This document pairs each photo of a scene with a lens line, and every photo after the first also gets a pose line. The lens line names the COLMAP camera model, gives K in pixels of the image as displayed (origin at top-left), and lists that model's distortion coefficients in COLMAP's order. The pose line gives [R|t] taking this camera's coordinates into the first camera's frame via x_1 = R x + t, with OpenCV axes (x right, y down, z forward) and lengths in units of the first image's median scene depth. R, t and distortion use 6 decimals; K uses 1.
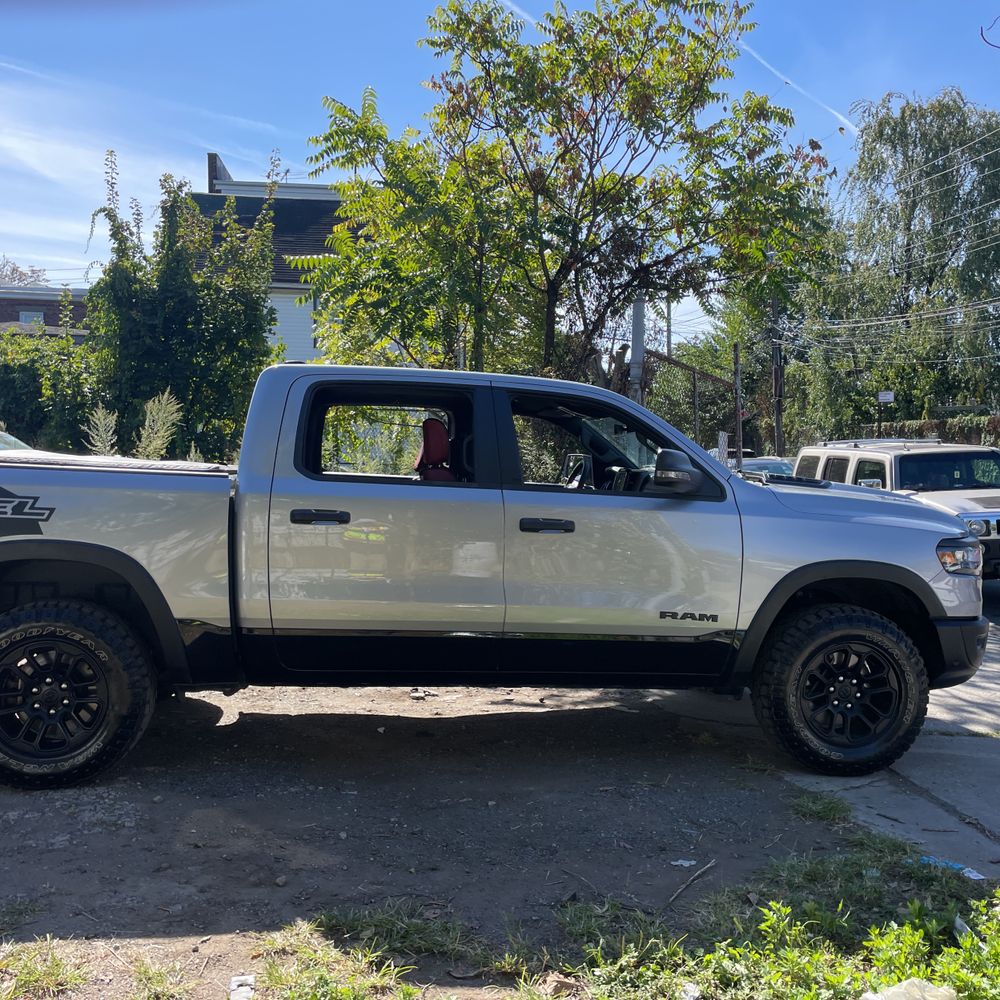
lens RADIAL K [[1011.9, 0, 500.0], [0, 1011.9, 500.0], [0, 0, 1]] dist [0.123016, -0.201394]
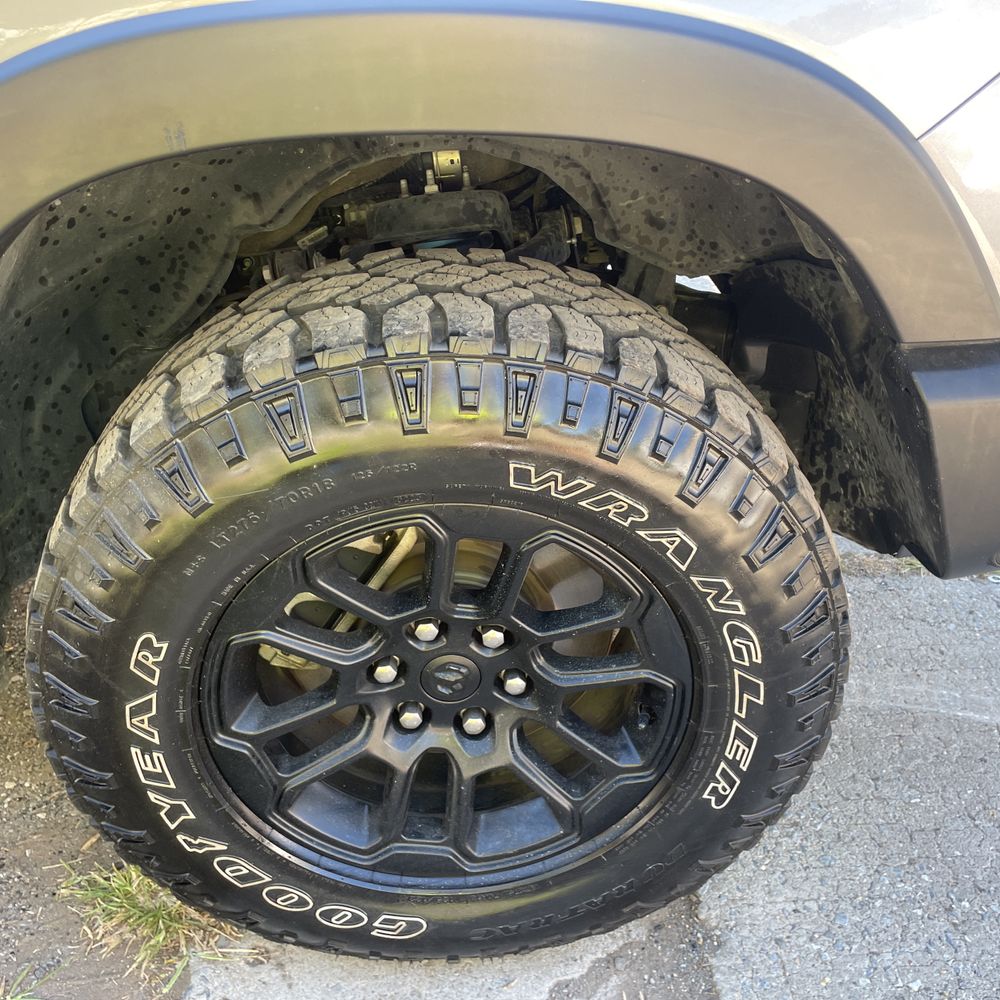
lens RADIAL K [[1011.9, 0, 500.0], [0, 1011.9, 500.0], [0, 0, 1]] dist [0.123016, -0.201394]
pose [[0.995812, 0.002187, -0.091404, 0.145440], [0.043445, 0.868320, 0.494099, 0.019233], [0.080448, -0.496000, 0.864588, 0.331370]]
